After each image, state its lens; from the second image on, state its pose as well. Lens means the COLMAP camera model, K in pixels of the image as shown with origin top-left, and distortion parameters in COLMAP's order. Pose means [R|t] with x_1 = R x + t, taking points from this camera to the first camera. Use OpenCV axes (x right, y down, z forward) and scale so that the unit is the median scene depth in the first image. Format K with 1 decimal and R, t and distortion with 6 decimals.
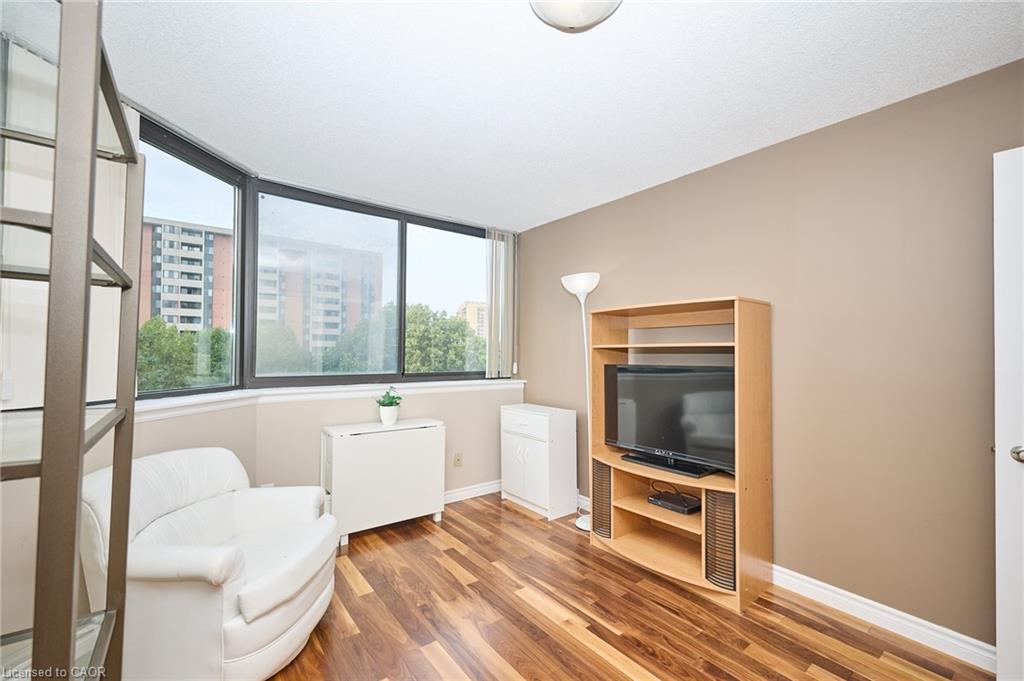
lens RADIAL K [[423.8, 0, 508.4], [0, 423.8, 345.4], [0, 0, 1]] dist [-0.000363, -0.000096]
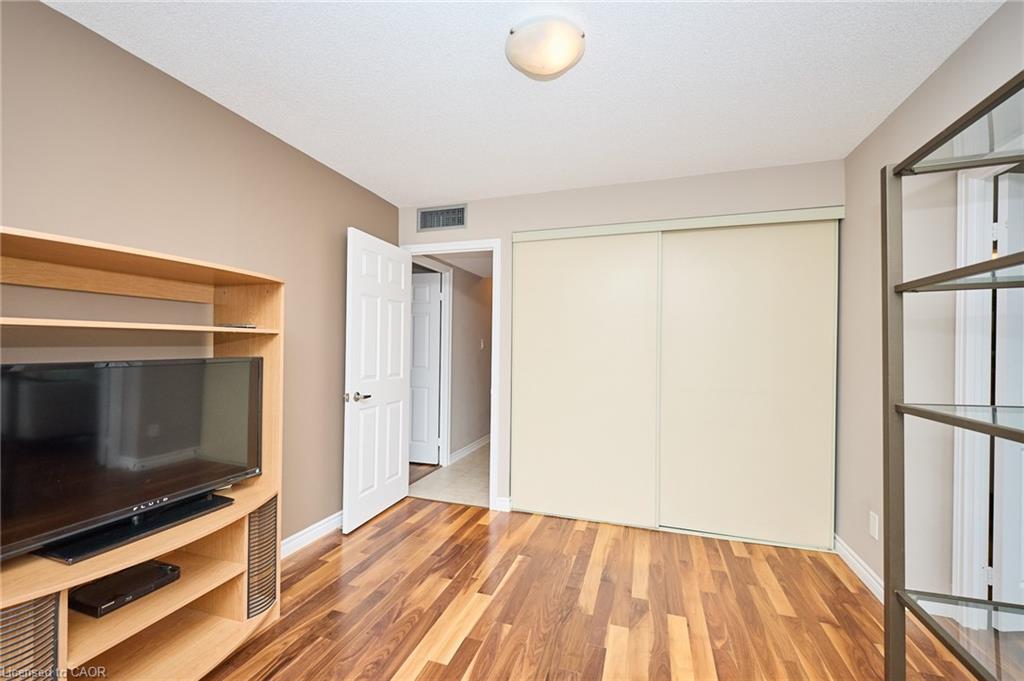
lens RADIAL K [[423.8, 0, 508.4], [0, 423.8, 345.4], [0, 0, 1]] dist [-0.000363, -0.000096]
pose [[-0.567220, -0.015204, 0.823426, -0.378386], [-0.029078, 0.999576, -0.001573, 0.007192], [-0.823053, -0.024836, -0.567421, 0.831691]]
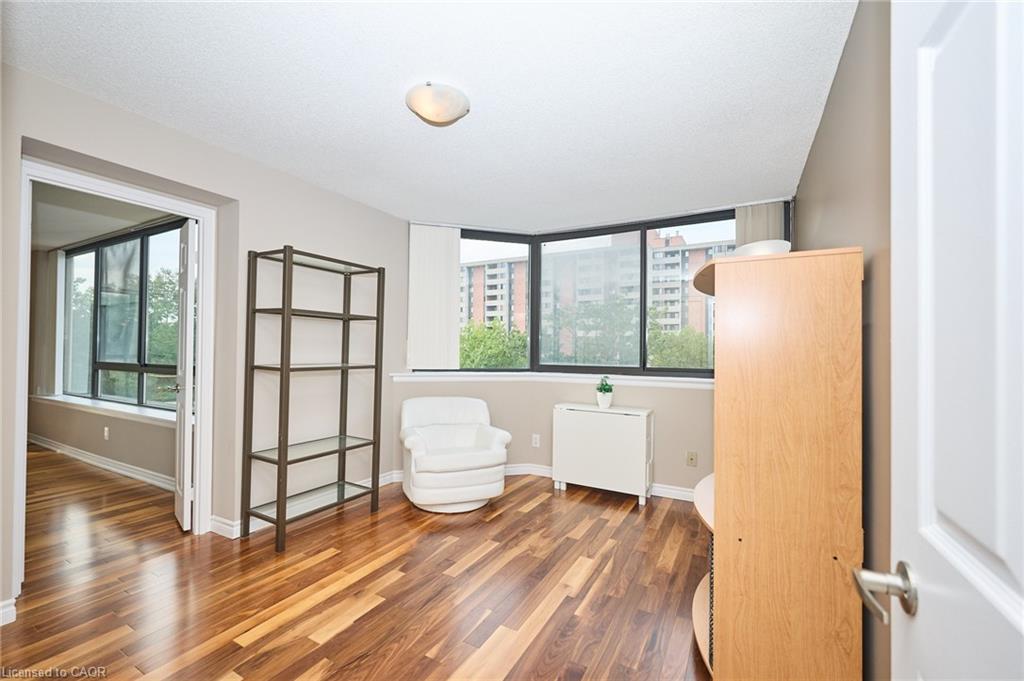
lens RADIAL K [[423.8, 0, 508.4], [0, 423.8, 345.4], [0, 0, 1]] dist [-0.000363, -0.000096]
pose [[0.399053, -0.015556, -0.916796, 0.781853], [0.007245, 0.999878, -0.013812, 0.026592], [0.916899, -0.001131, 0.399118, 0.296579]]
